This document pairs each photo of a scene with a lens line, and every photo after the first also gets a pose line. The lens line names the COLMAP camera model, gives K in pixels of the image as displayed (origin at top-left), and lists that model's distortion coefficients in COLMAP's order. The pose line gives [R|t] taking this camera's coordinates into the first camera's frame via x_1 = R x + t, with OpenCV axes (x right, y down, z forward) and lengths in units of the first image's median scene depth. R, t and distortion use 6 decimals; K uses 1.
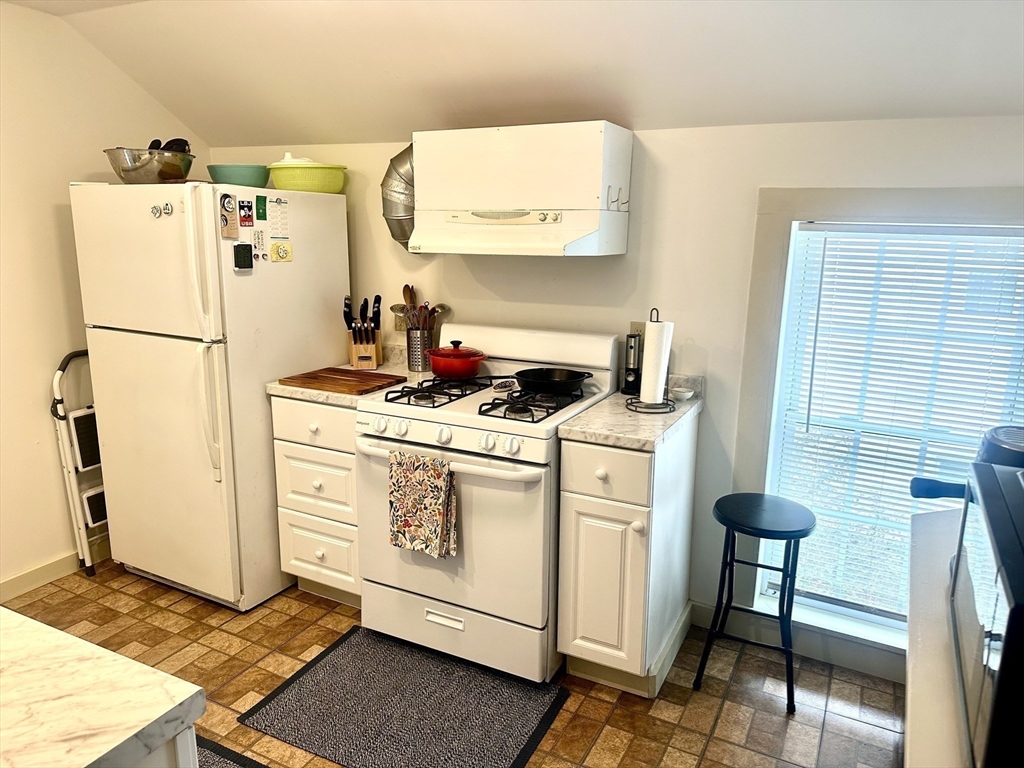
lens RADIAL K [[719.9, 0, 514.8], [0, 719.9, 379.6], [0, 0, 1]] dist [0.039356, -0.023866]
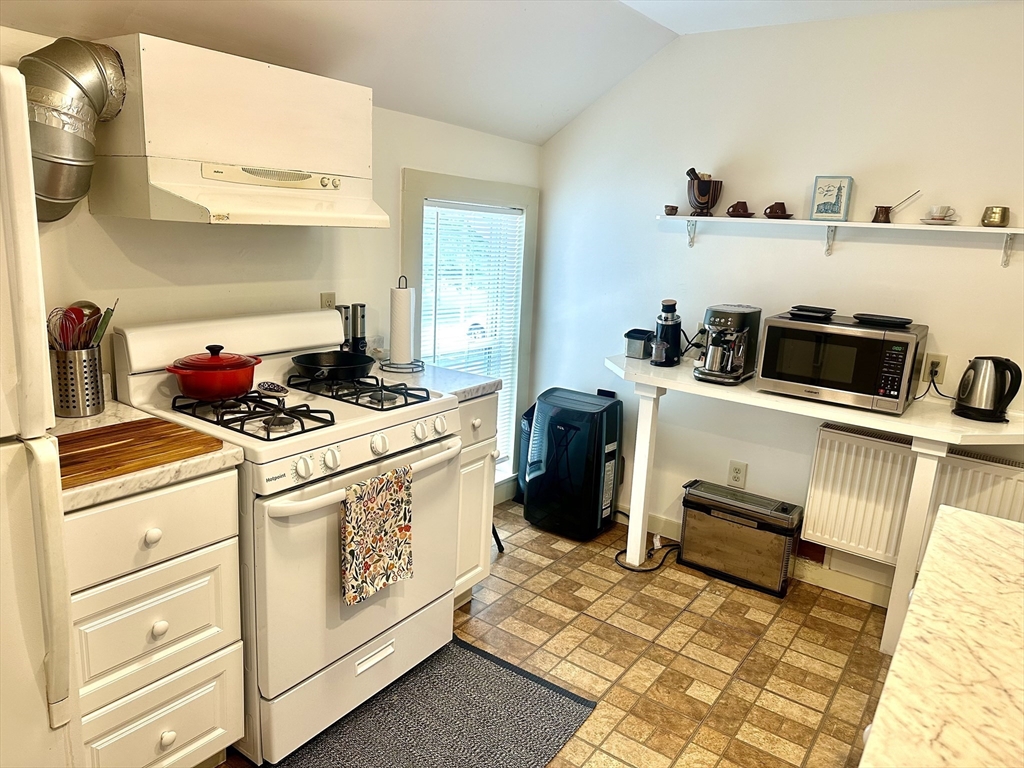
lens RADIAL K [[719.9, 0, 516.1], [0, 719.9, 389.6], [0, 0, 1]] dist [0.039356, -0.023866]
pose [[0.120449, -0.230520, 0.965584, -0.867120], [0.154378, 0.965182, 0.211167, -0.136477], [-0.980642, 0.123630, 0.151843, 0.692314]]
